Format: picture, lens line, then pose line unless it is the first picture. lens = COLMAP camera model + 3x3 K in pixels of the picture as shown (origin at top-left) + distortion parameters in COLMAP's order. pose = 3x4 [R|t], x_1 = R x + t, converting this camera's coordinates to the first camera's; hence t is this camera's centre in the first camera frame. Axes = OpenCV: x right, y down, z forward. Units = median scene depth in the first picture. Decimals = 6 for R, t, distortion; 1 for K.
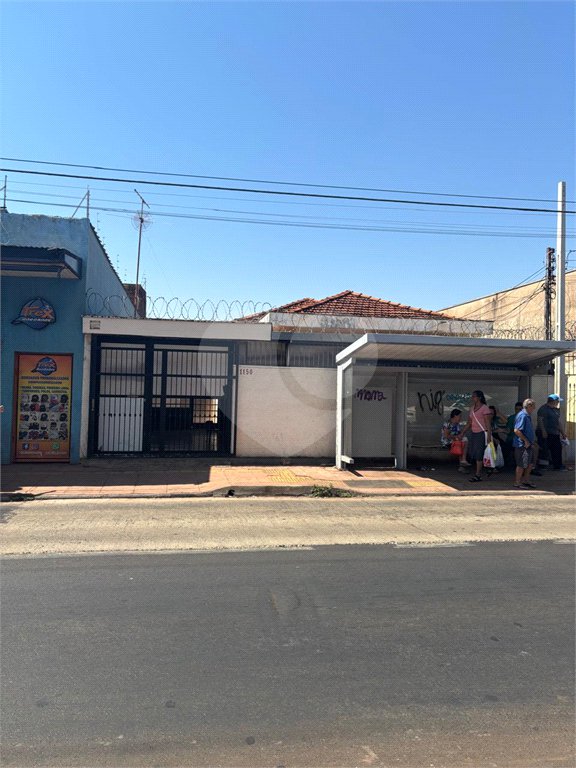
lens RADIAL K [[579.1, 0, 279.5], [0, 579.1, 375.7], [0, 0, 1]] dist [0.031255, -0.039561]
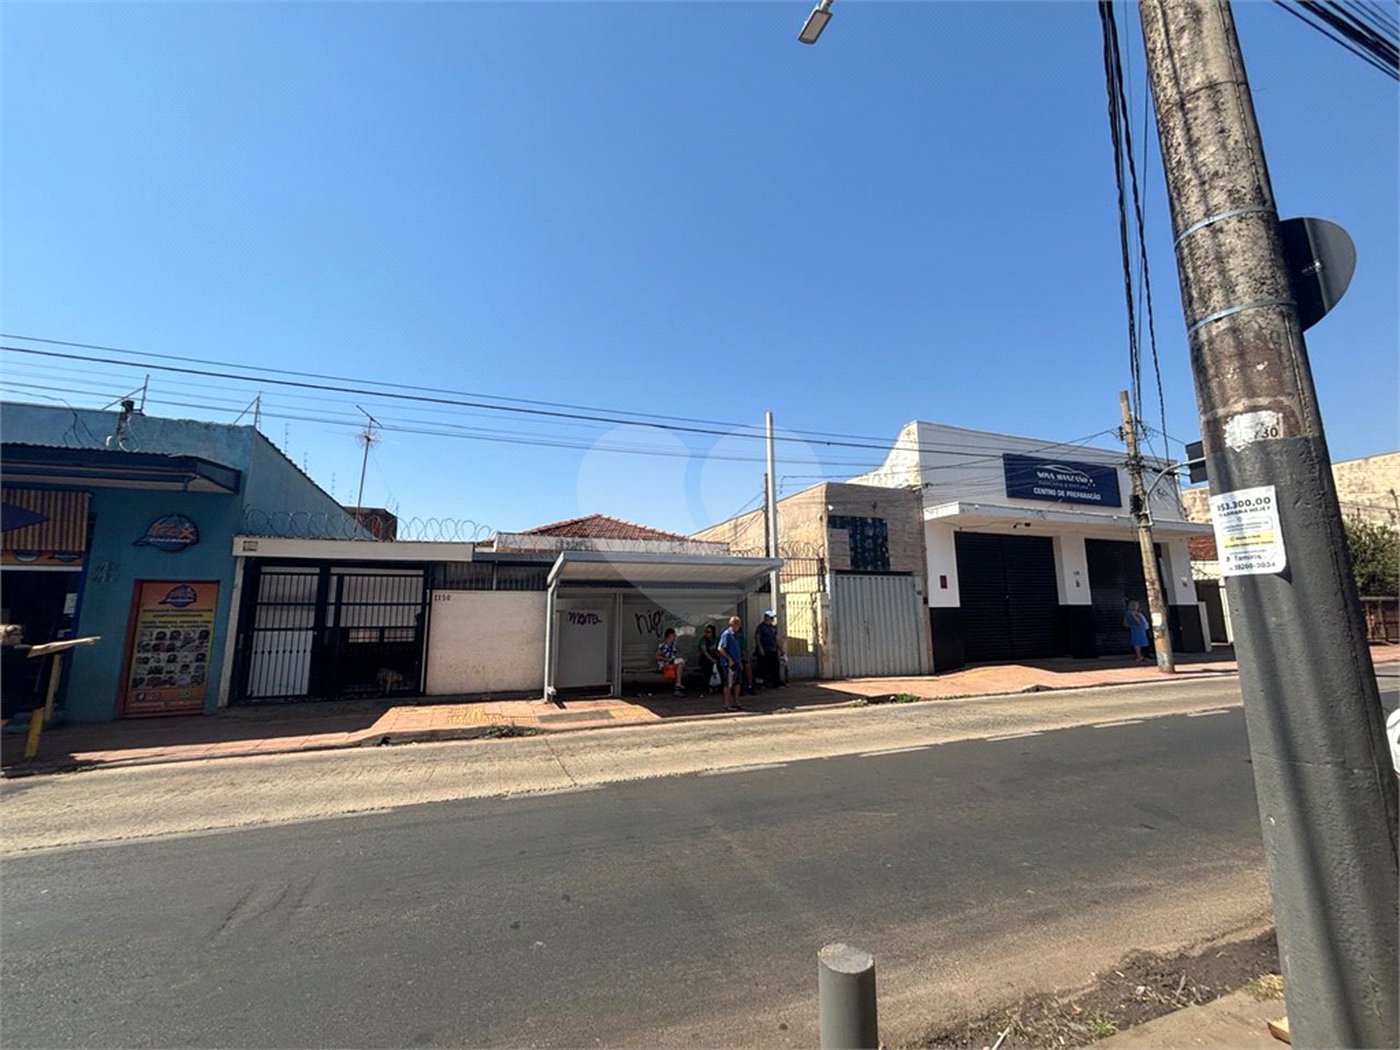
lens RADIAL K [[563.2, 0, 699.4], [0, 563.2, 526.6], [0, 0, 1]] dist [0.000179, -0.000253]
pose [[0.978560, 0.001033, 0.205958, 0.158334], [0.026708, 0.990908, -0.131867, 0.011174], [-0.204222, 0.134540, 0.969635, 0.054520]]
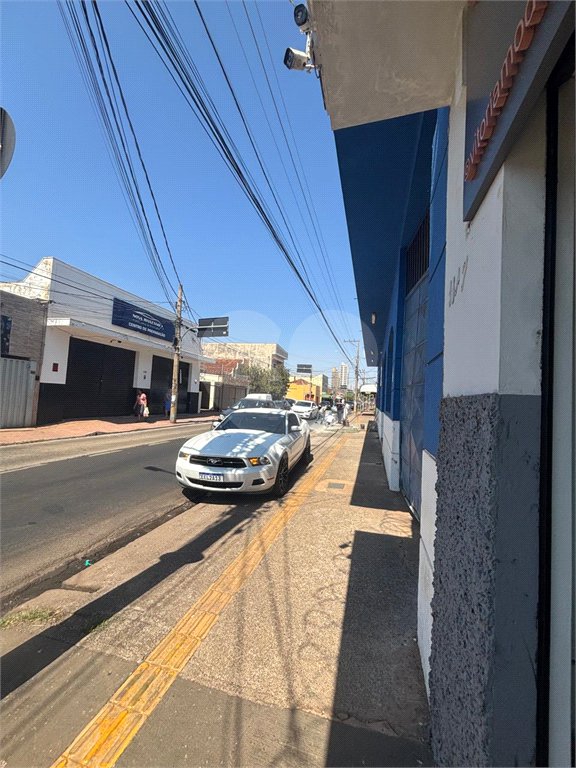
lens RADIAL K [[308.9, 0, 287.7], [0, 308.9, 384.6], [0, 0, 1]] dist [0.000179, -0.000253]
pose [[0.424436, 0.045532, 0.904312, 0.336372], [-0.068007, 0.997517, -0.018306, 0.005257], [-0.902900, -0.053730, 0.426479, -0.000285]]
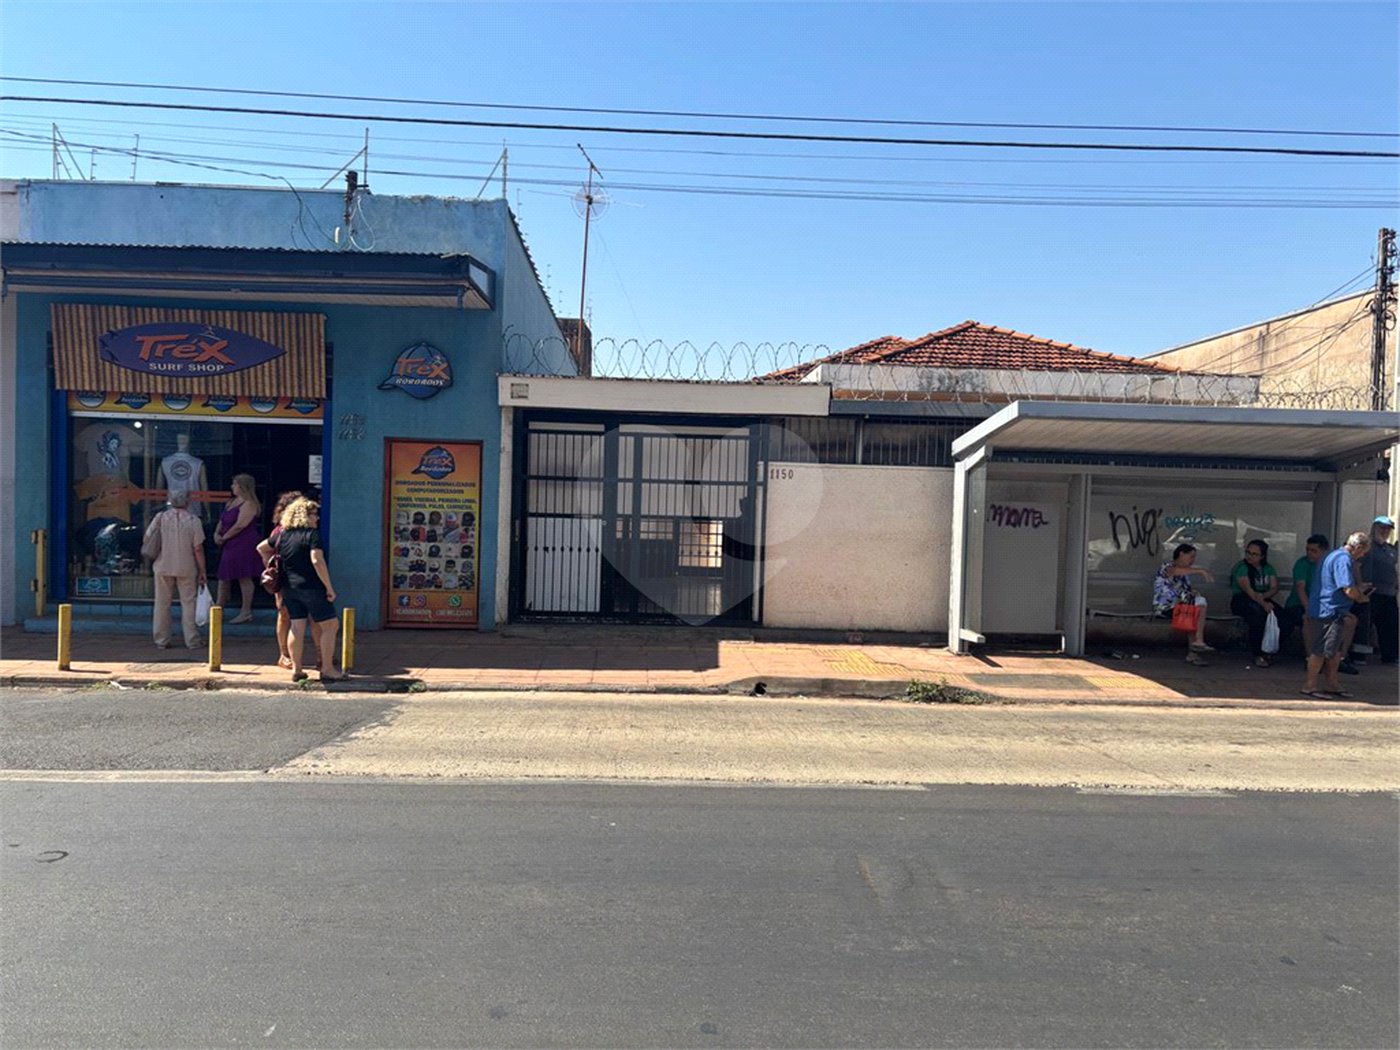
lens RADIAL K [[1055.6, 0, 681.0], [0, 1055.6, 541.9], [0, 0, 1]] dist [0.031255, -0.039561]
pose [[0.991019, 0.010131, -0.133334, -0.020597], [-0.002772, 0.998468, 0.055262, 0.003365], [0.133689, -0.054396, 0.989529, -0.009951]]
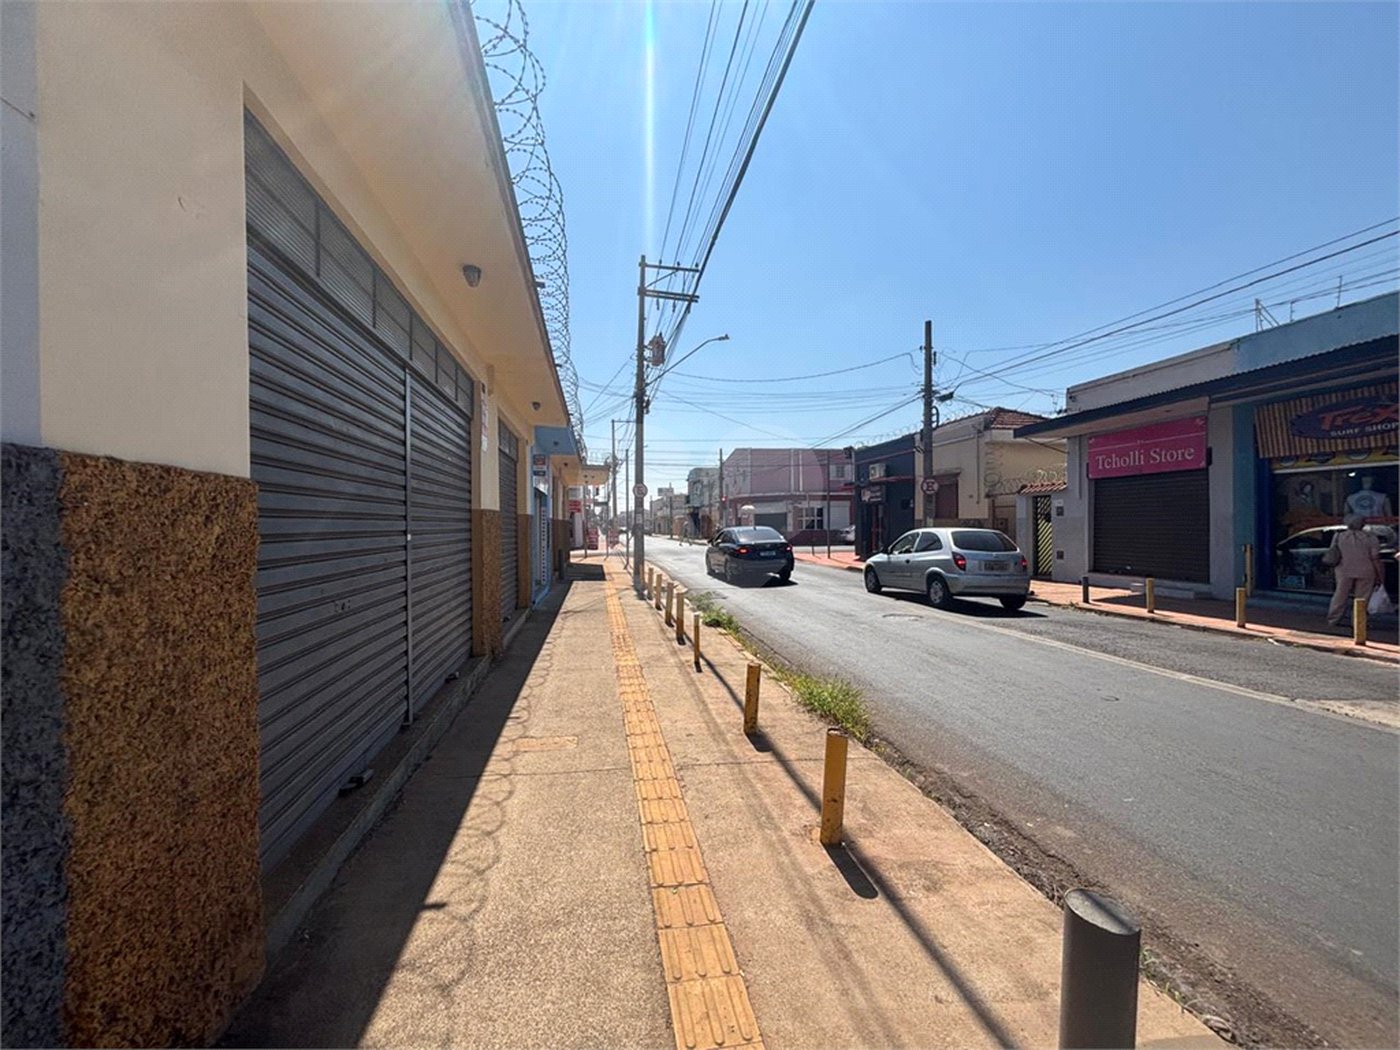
lens RADIAL K [[563.2, 0, 699.4], [0, 563.2, 526.6], [0, 0, 1]] dist [0.000179, -0.000253]
pose [[0.012804, -0.020305, -0.999712, 0.115672], [0.029693, 0.999361, -0.019918, 0.013254], [0.999477, -0.029430, 0.013399, 0.035981]]
